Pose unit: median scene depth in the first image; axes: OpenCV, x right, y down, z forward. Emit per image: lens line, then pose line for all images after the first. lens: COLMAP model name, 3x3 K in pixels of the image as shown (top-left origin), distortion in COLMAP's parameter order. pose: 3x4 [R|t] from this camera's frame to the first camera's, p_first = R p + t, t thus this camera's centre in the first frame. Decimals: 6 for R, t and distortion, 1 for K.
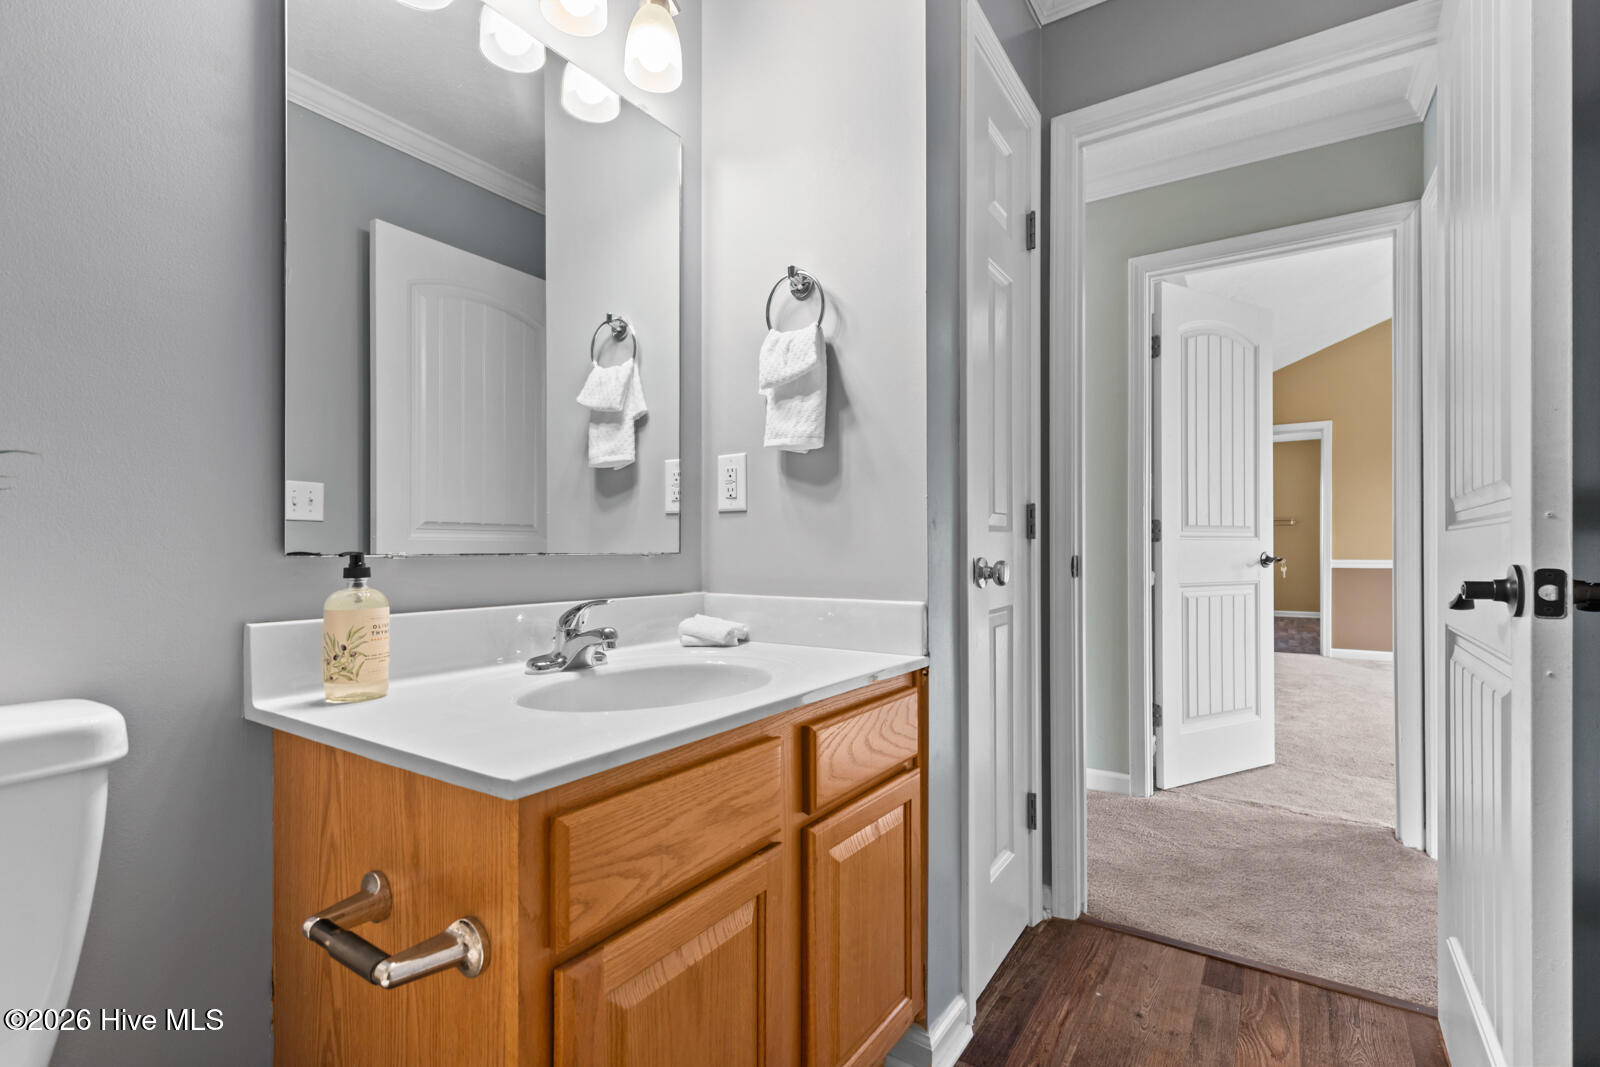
lens RADIAL K [[719.2, 0, 808.0], [0, 719.2, 526.1], [0, 0, 1]] dist [0.001297, -0.000448]
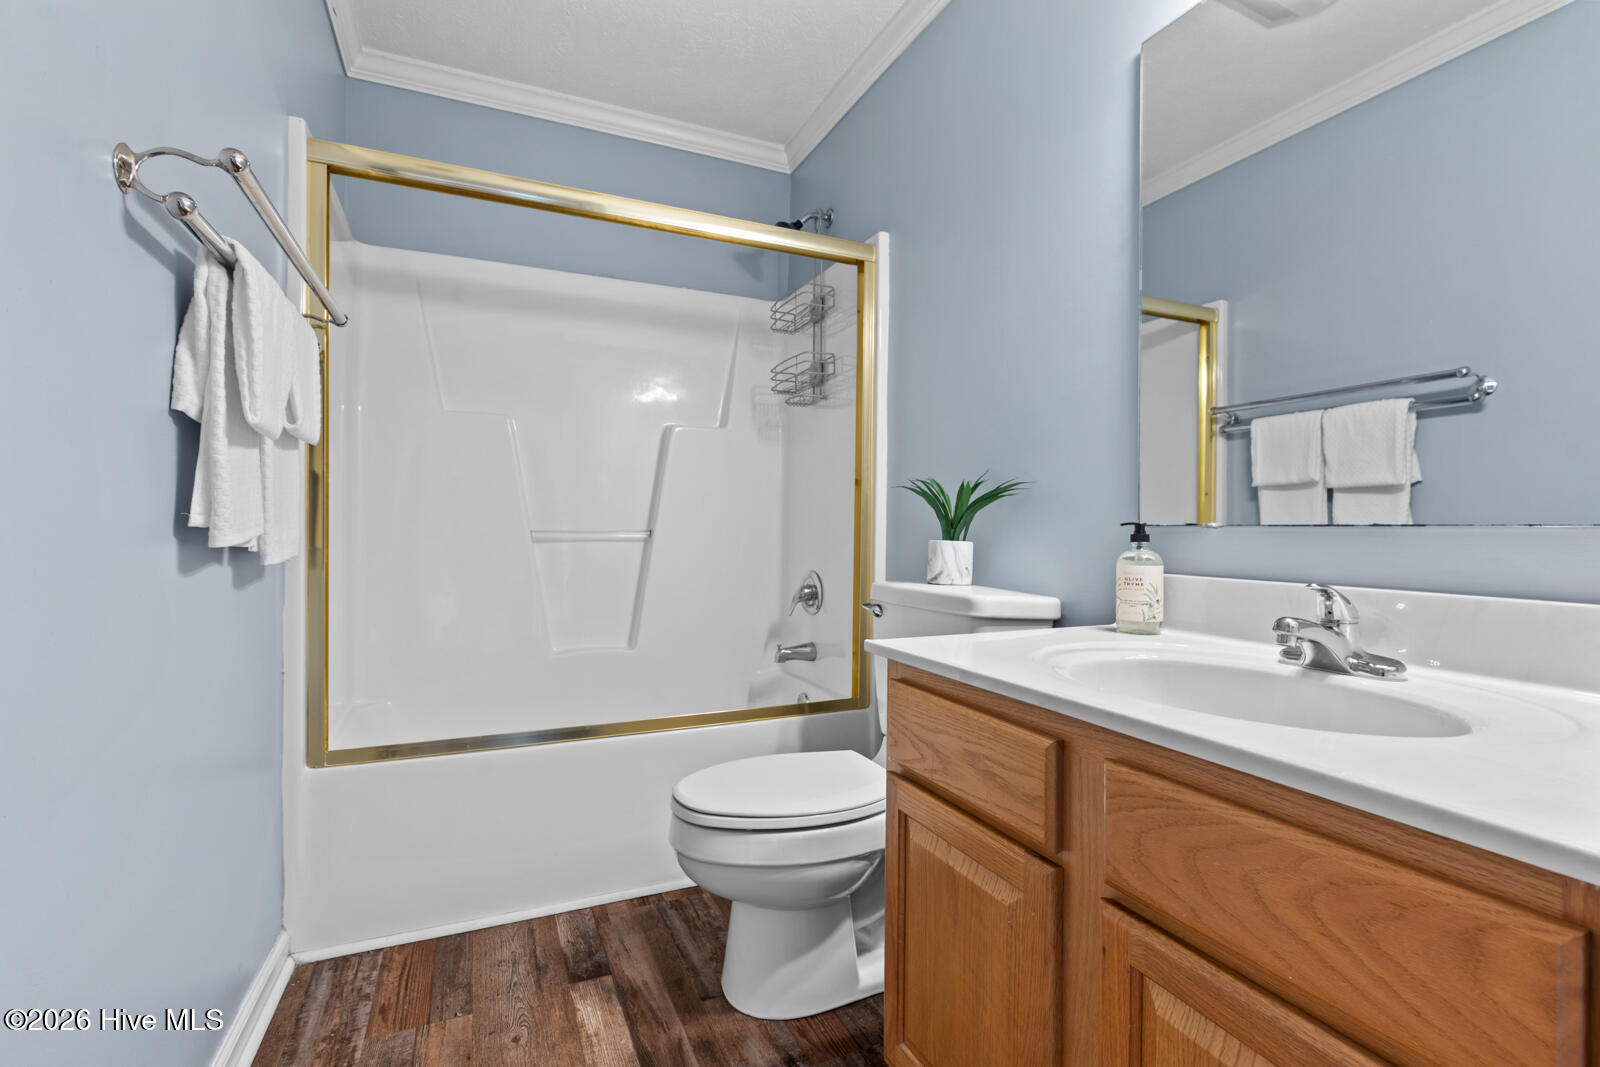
lens RADIAL K [[719.2, 0, 808.0], [0, 719.2, 526.1], [0, 0, 1]] dist [0.001297, -0.000448]
pose [[-0.529950, -0.009520, -0.847975, 0.875593], [0.023964, 0.999370, -0.026196, 0.069458], [0.847690, -0.034203, -0.529388, 1.304178]]
